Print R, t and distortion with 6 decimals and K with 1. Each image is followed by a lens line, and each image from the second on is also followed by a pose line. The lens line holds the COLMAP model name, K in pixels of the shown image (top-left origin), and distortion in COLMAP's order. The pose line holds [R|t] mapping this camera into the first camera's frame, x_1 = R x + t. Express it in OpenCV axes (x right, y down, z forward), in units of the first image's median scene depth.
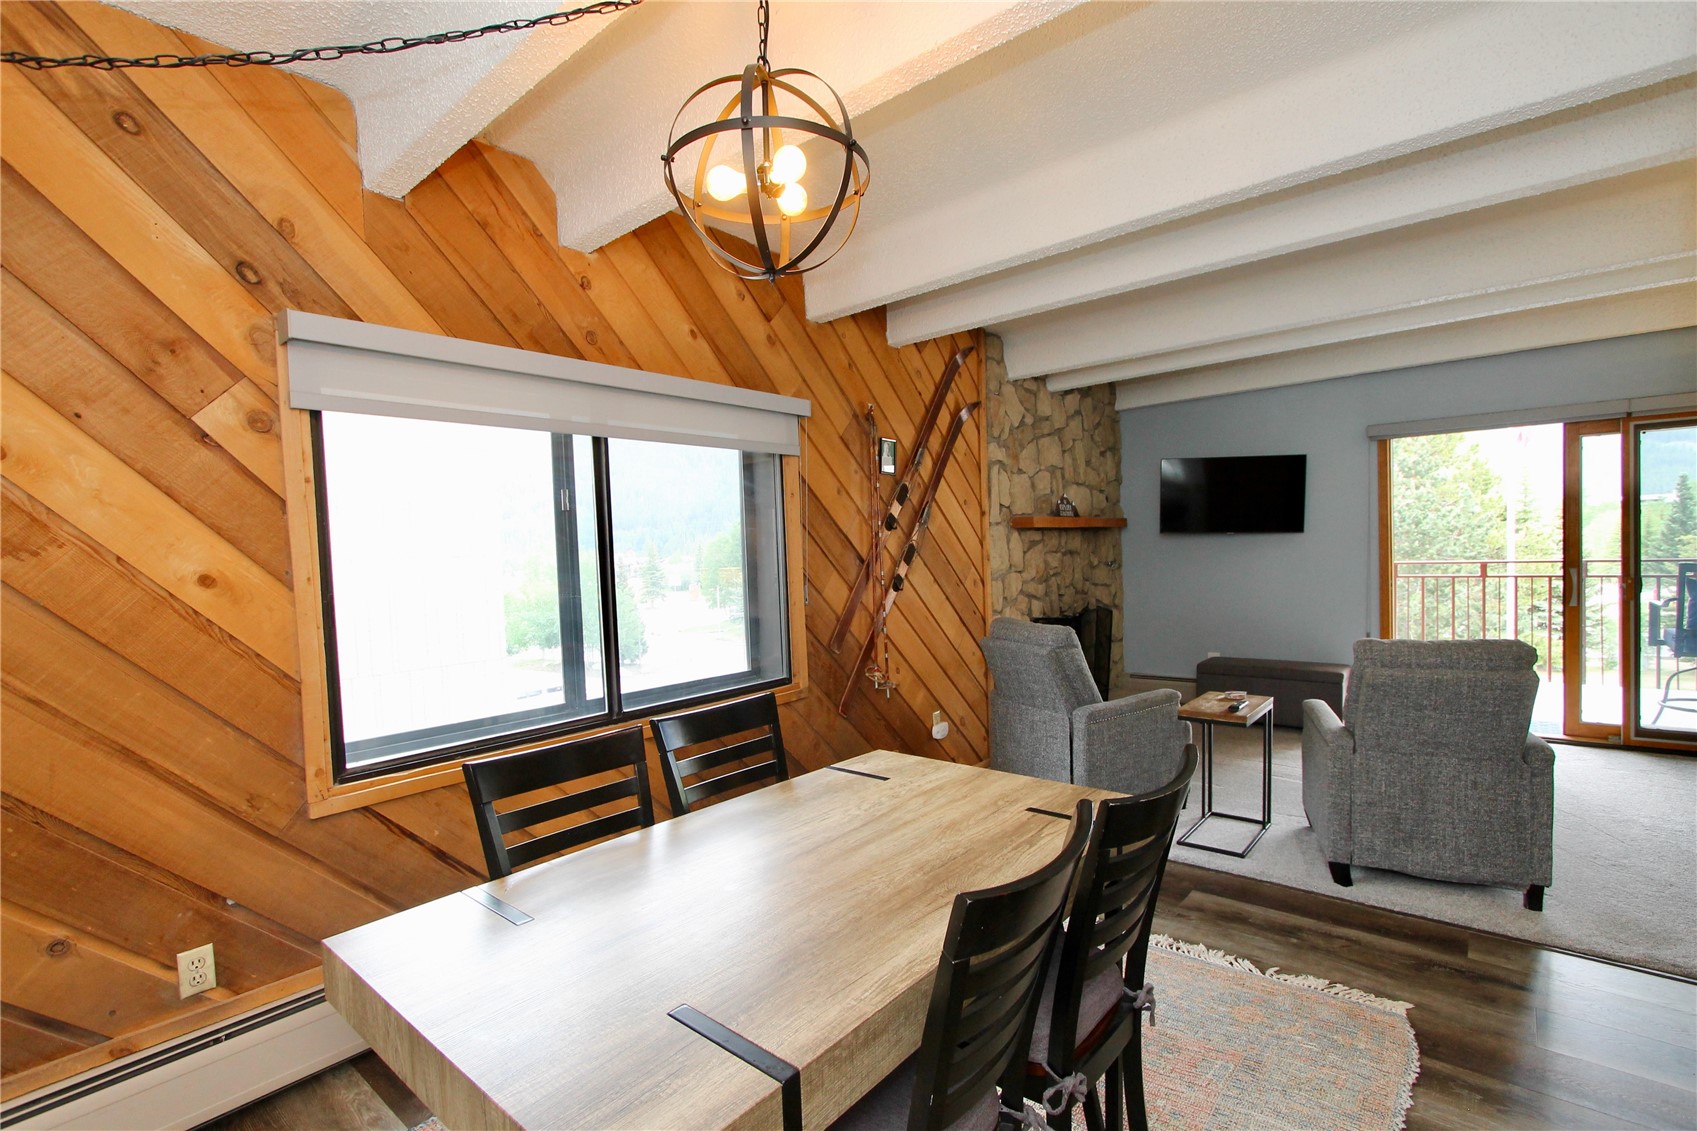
lens RADIAL K [[793.5, 0, 847.8], [0, 793.5, 580.9], [0, 0, 1]] dist [-0.019746, 0.004785]
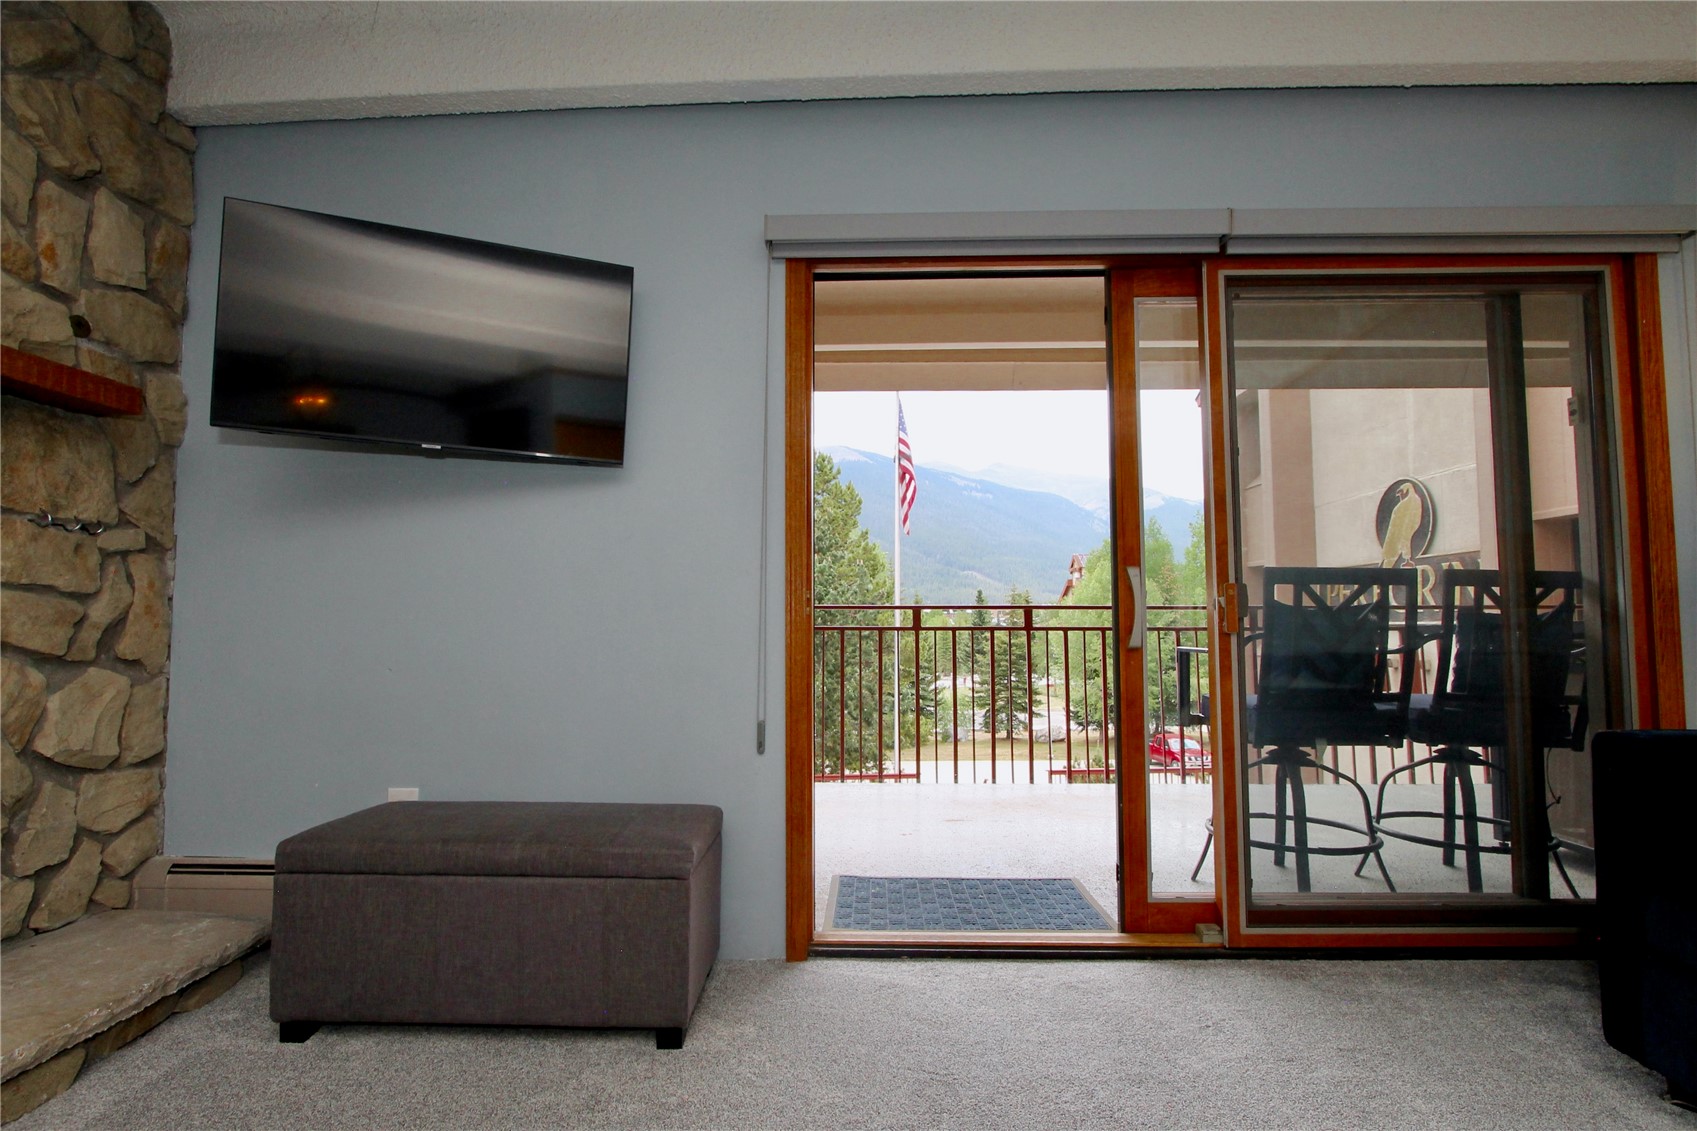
lens RADIAL K [[818.5, 0, 845.4], [0, 818.5, 581.6], [0, 0, 1]] dist [-0.019467, 0.004438]
pose [[0.785977, 0.070139, 0.614264, 0.649988], [-0.002346, 0.993875, -0.110483, 0.061171], [-0.618251, 0.085396, 0.781328, 0.959635]]
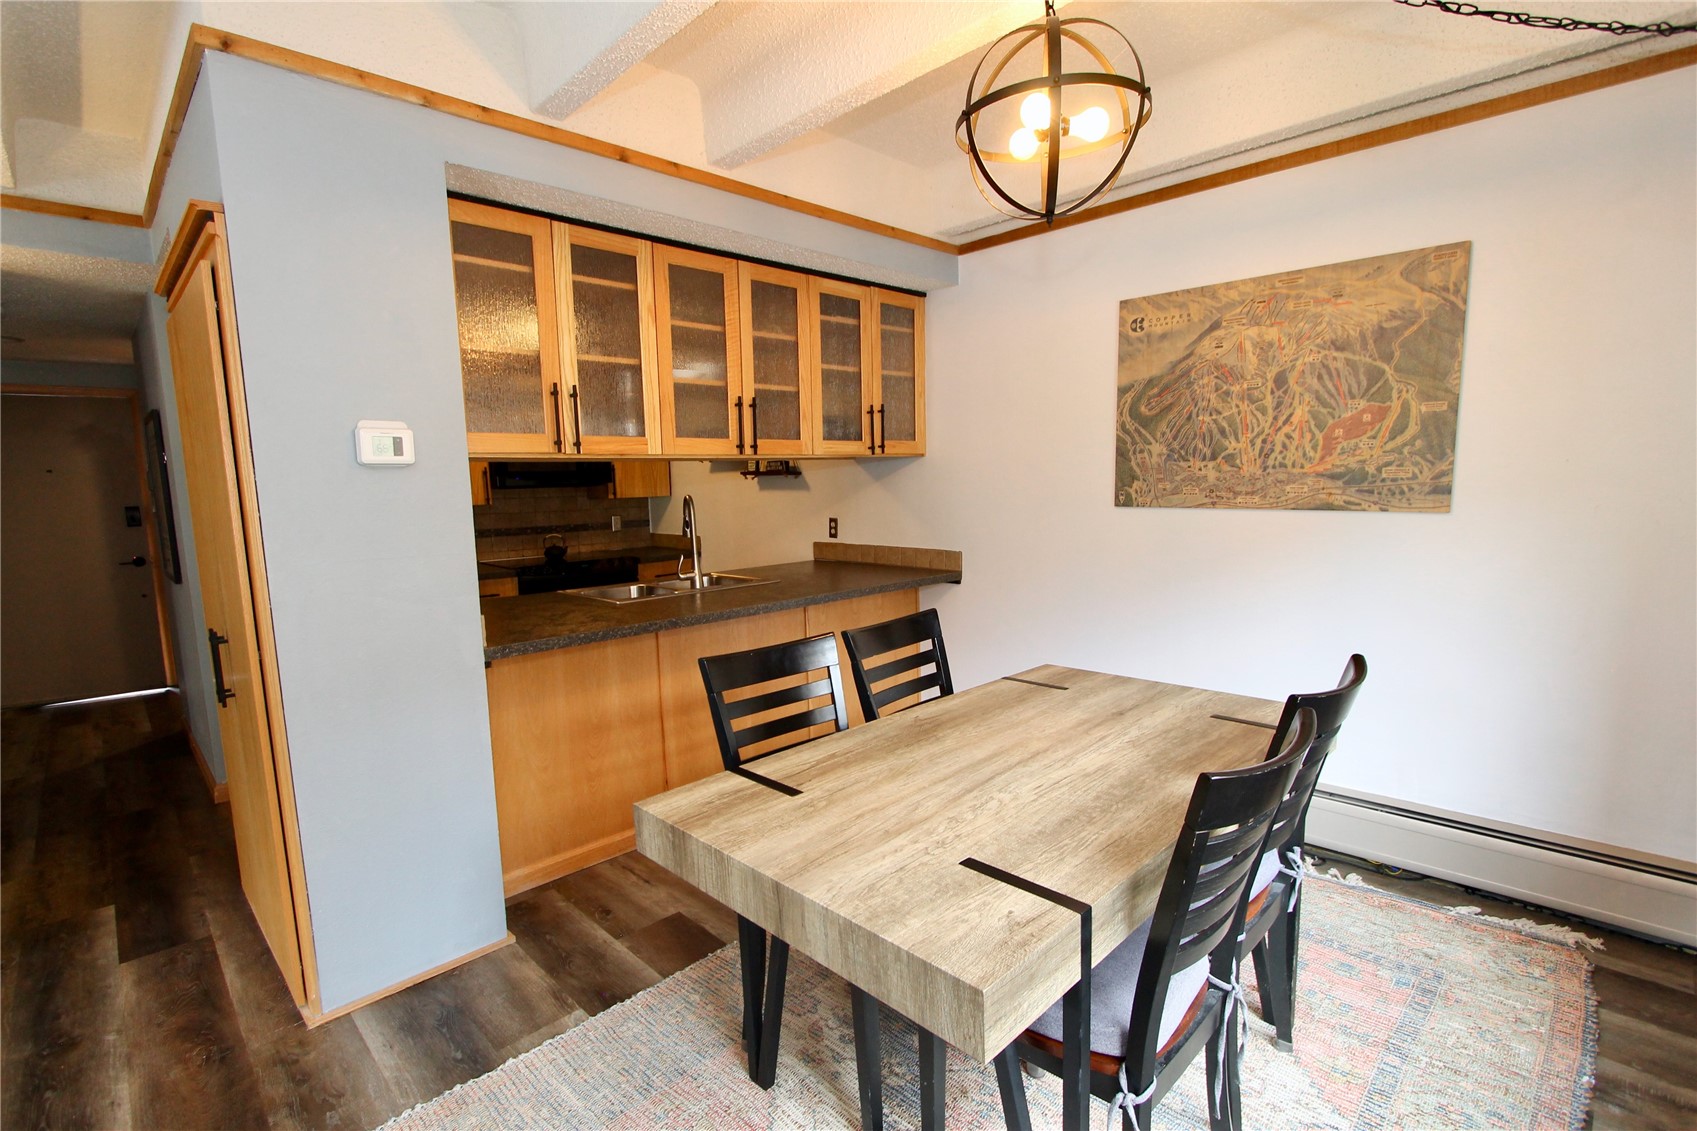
lens RADIAL K [[793.5, 0, 847.8], [0, 793.5, 580.9], [0, 0, 1]] dist [-0.019746, 0.004785]
pose [[-0.993163, 0.047845, 0.106481, 0.036962], [0.065256, 0.983868, 0.166569, -0.038467], [-0.096793, 0.172378, -0.980264, 0.908166]]
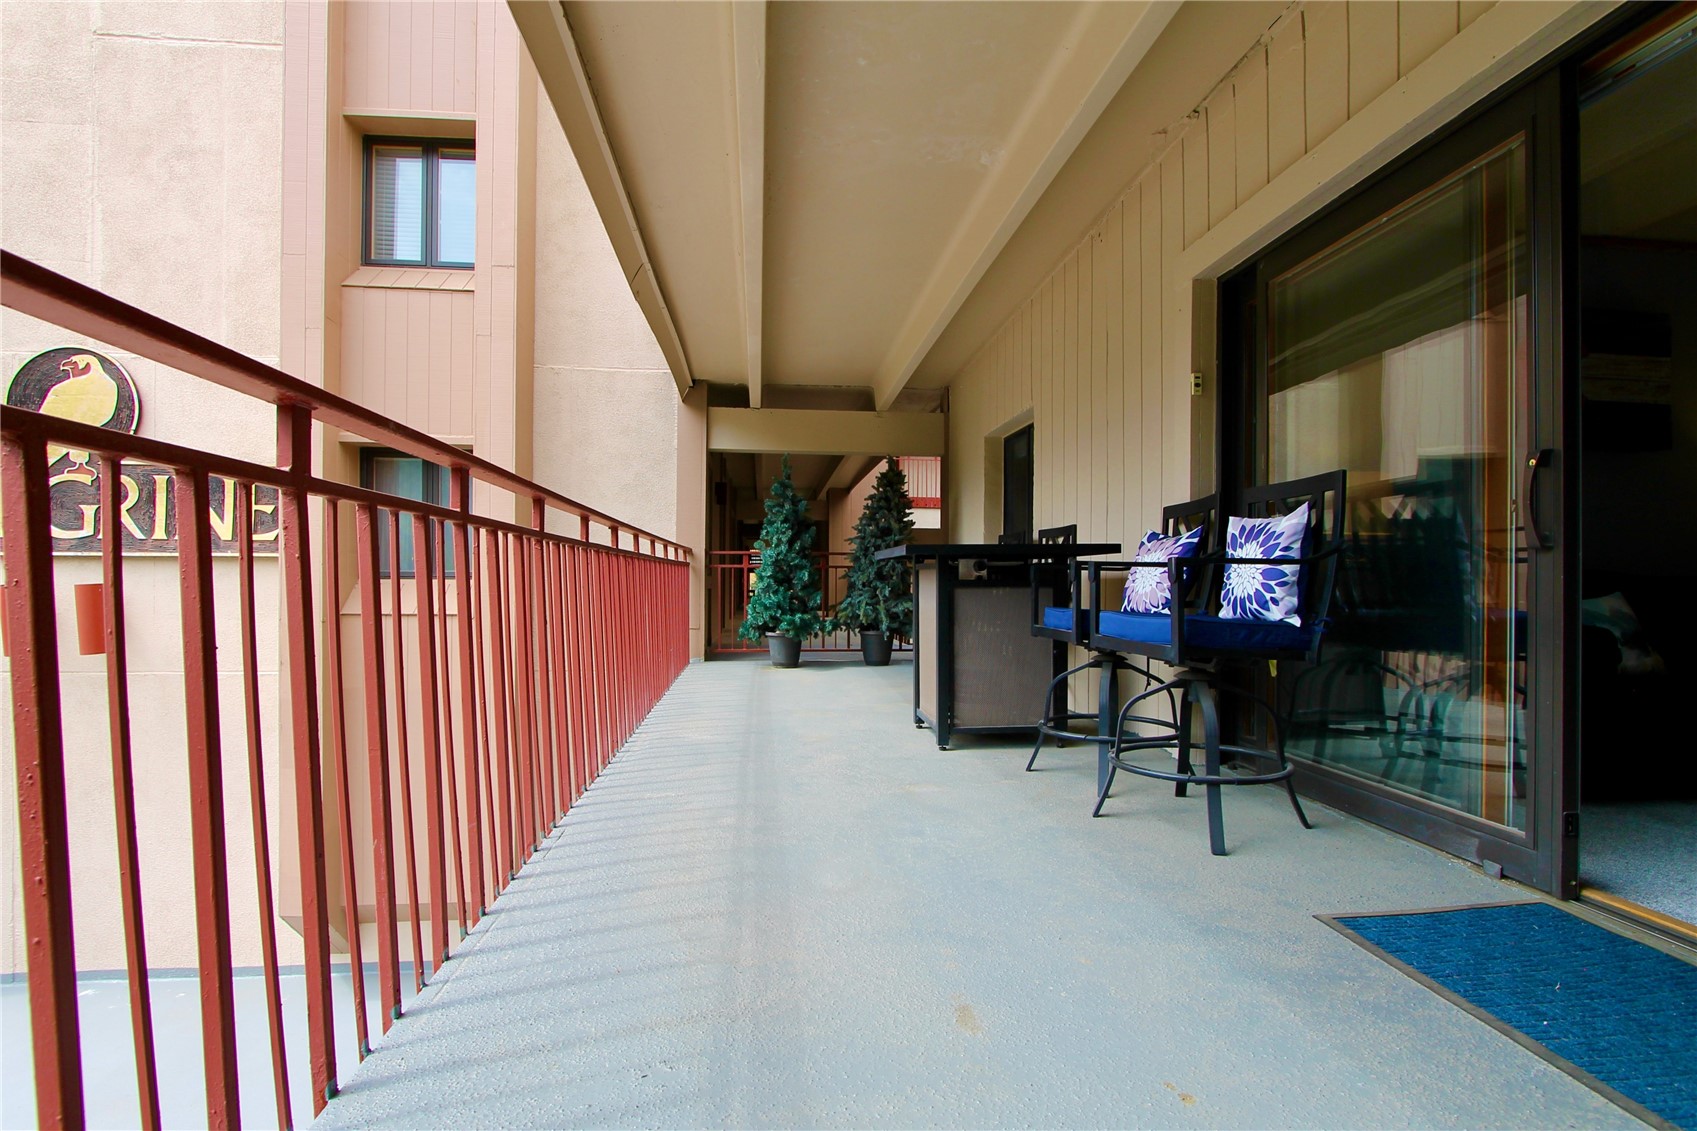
lens RADIAL K [[818.5, 0, 845.4], [0, 818.5, 581.6], [0, 0, 1]] dist [-0.019467, 0.004438]
pose [[-0.714773, 0.027980, 0.698796, 1.192184], [0.048733, 0.998763, 0.009856, 0.028593], [-0.697656, 0.041099, -0.715253, 2.032677]]
